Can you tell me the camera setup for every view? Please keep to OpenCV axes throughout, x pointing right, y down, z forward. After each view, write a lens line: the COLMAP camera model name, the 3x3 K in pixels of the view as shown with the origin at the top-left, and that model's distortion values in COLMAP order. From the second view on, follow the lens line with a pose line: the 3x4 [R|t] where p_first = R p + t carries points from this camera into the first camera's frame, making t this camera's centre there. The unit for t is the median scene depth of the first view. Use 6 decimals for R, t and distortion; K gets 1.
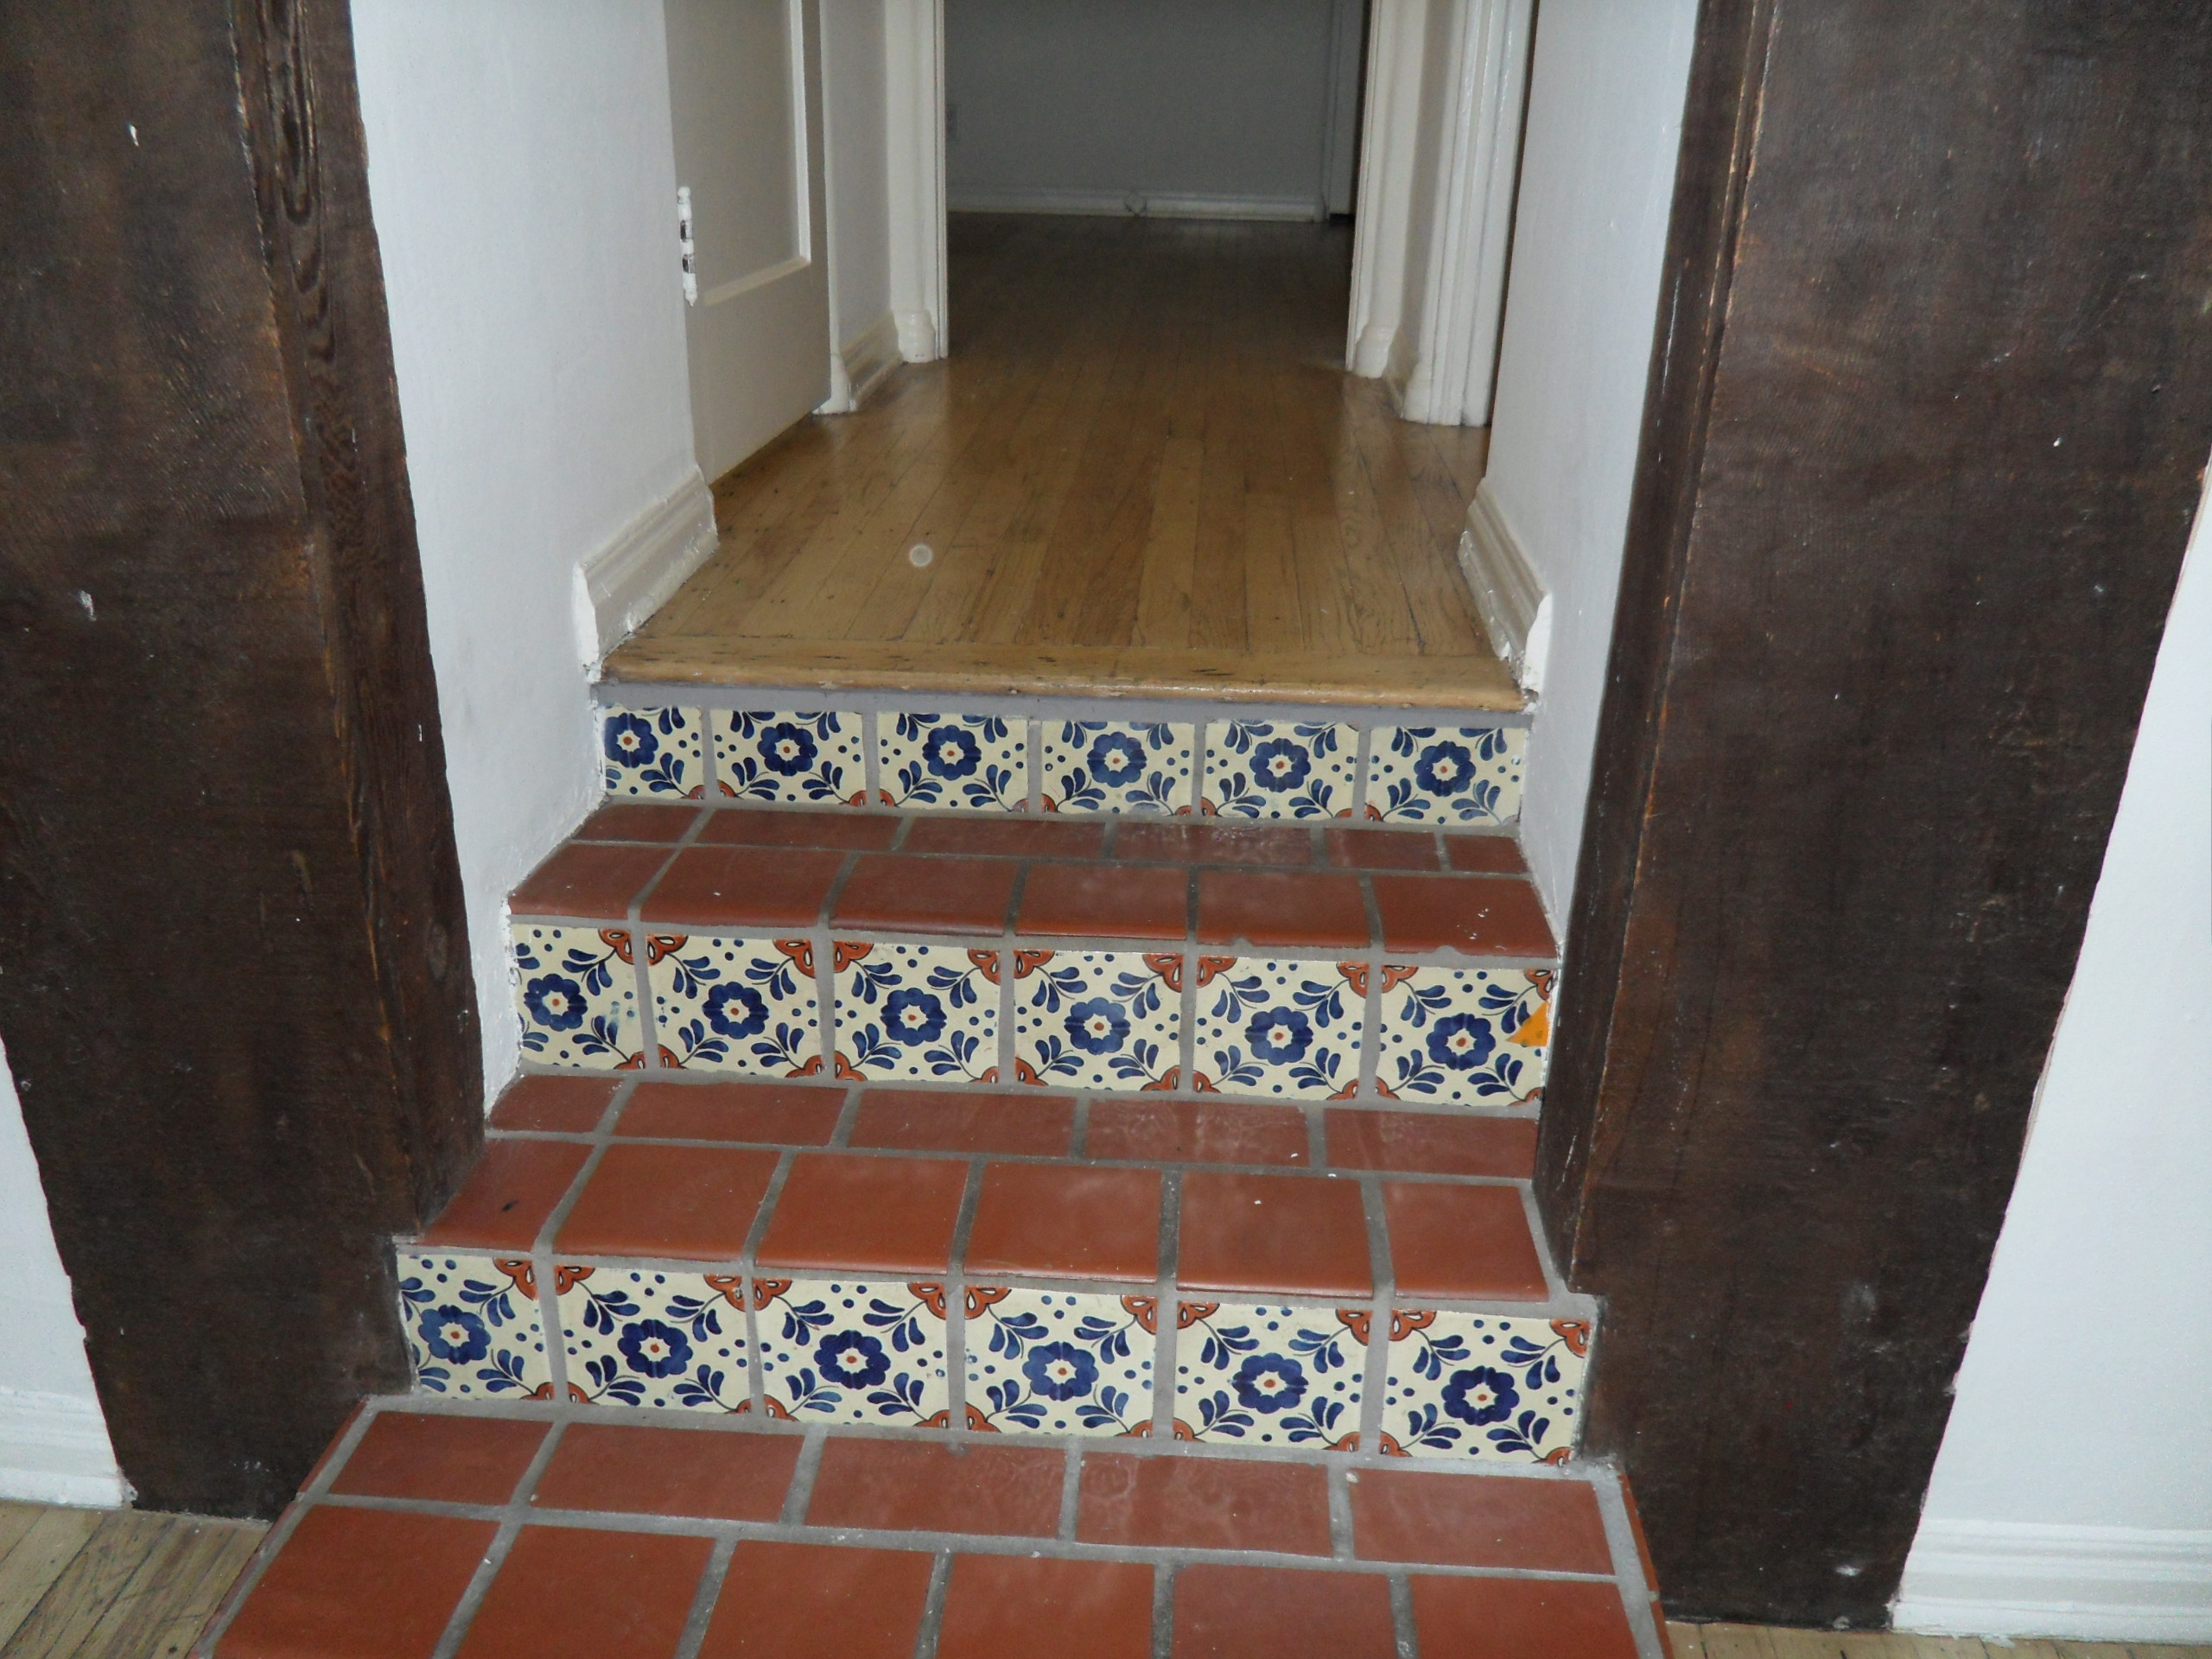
lens RADIAL K [[1864.5, 0, 1106.0], [0, 1864.5, 829.5], [0, 0, 1]] dist [0.001953, -0.000332]
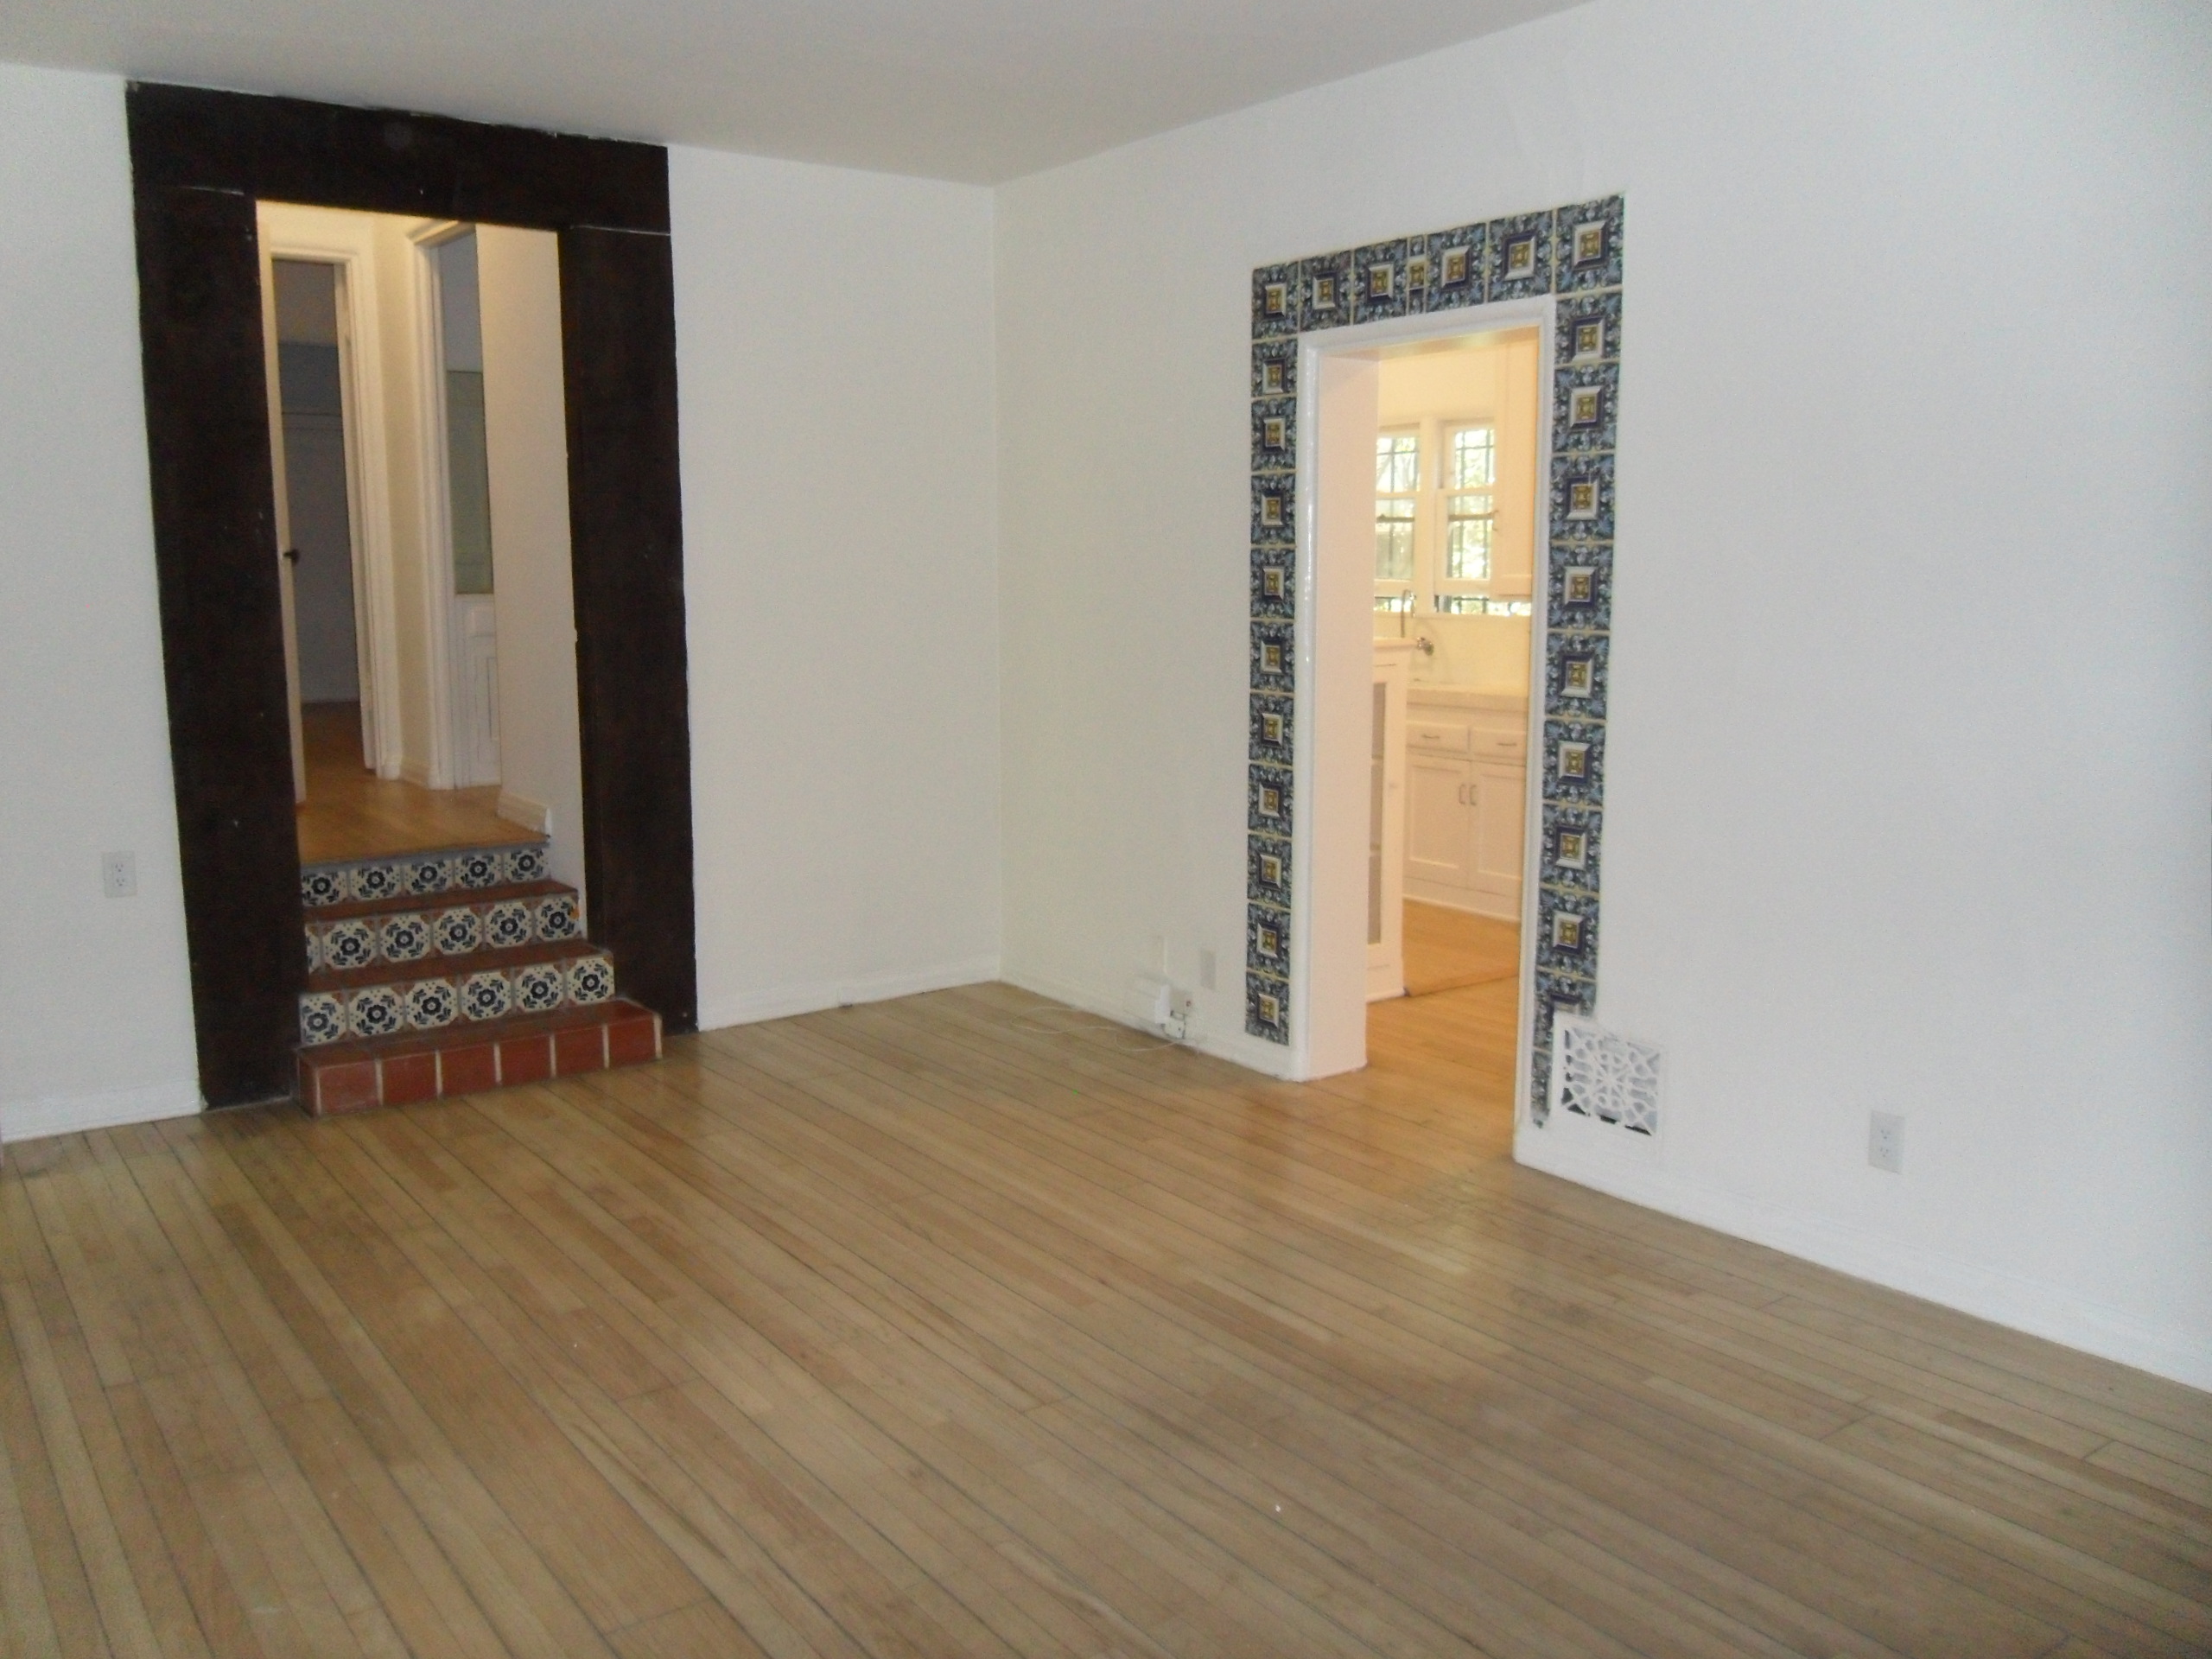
lens RADIAL K [[1864.5, 0, 1106.0], [0, 1864.5, 829.5], [0, 0, 1]] dist [0.001953, -0.000332]
pose [[0.770266, -0.115940, 0.627095, -1.261353], [0.261542, 0.954265, -0.144826, 0.756486], [-0.581623, 0.275566, 0.765361, -2.497894]]
